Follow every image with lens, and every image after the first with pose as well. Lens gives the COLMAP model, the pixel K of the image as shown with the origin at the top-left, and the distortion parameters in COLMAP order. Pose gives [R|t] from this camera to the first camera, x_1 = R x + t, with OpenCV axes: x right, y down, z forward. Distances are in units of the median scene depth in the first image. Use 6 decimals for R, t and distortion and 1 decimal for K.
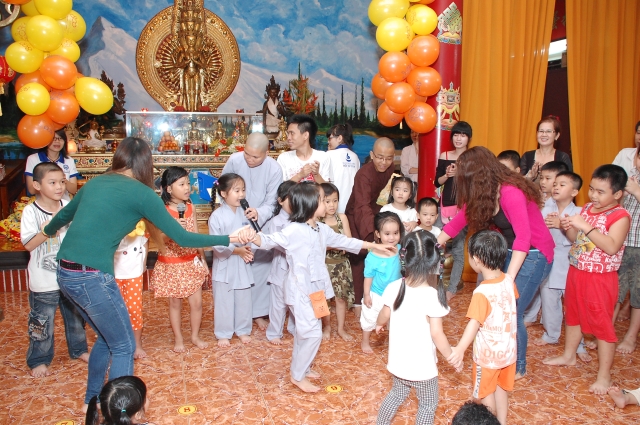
lens RADIAL K [[525.0, 0, 320.9], [0, 525.0, 211.6], [0, 0, 1]] dist [-0.135127, 0.131051]
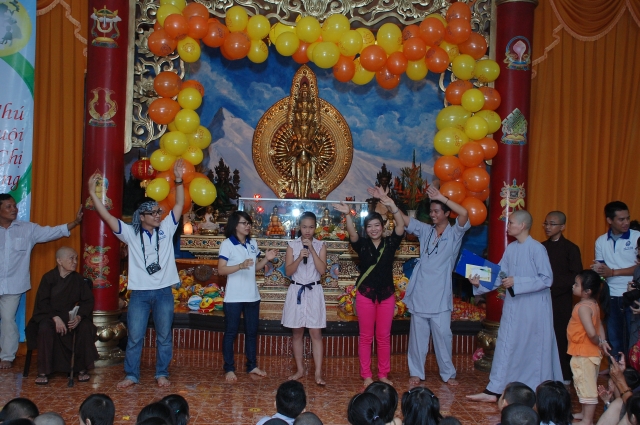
lens RADIAL K [[758.7, 0, 324.7], [0, 758.7, 214.4], [0, 0, 1]] dist [0.160218, 0.000000]
pose [[0.965269, 0.019353, -0.260540, 0.184477], [-0.059620, 0.987256, -0.147553, 0.056218], [0.254364, 0.157962, 0.954121, -0.410322]]
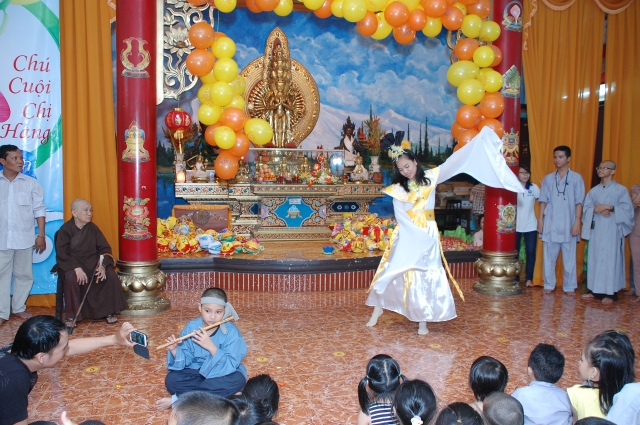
lens RADIAL K [[567.2, 0, 322.4], [0, 567.2, 217.9], [0, 0, 1]] dist [-0.084041, 0.117572]
pose [[0.998325, 0.006373, -0.057495, -0.081299], [-0.009407, 0.998569, -0.052643, 0.028396], [0.057078, 0.053095, 0.996957, -0.238084]]
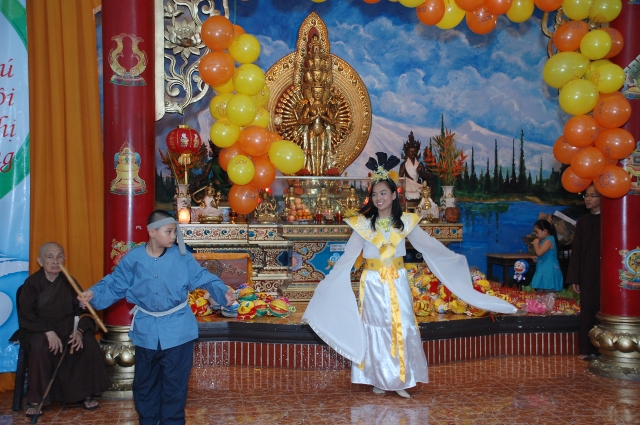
lens RADIAL K [[816.1, 0, 320.1], [0, 816.1, 216.0], [0, 0, 1]] dist [0.222872, 0.000000]
pose [[0.991122, -0.005527, -0.132844, -0.066533], [-0.011270, 0.992048, -0.125355, 0.041787], [0.132481, 0.125739, 0.983178, -0.310722]]
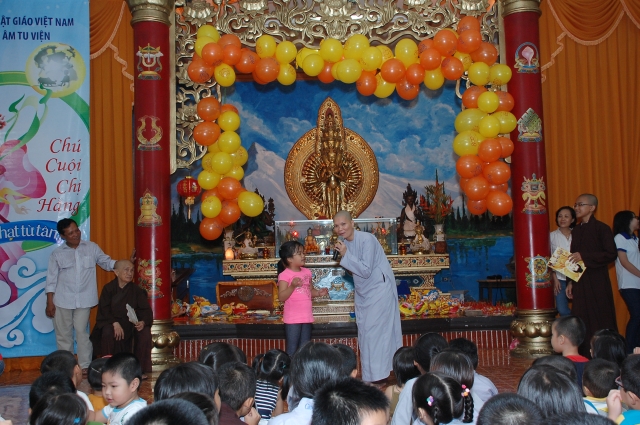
lens RADIAL K [[726.9, 0, 323.1], [0, 726.9, 215.6], [0, 0, 1]] dist [0.099642, 0.000000]
pose [[0.952958, -0.063382, -0.296402, 0.181052], [-0.004814, 0.974604, -0.223884, 0.137548], [0.303065, 0.214779, 0.928451, -0.420649]]
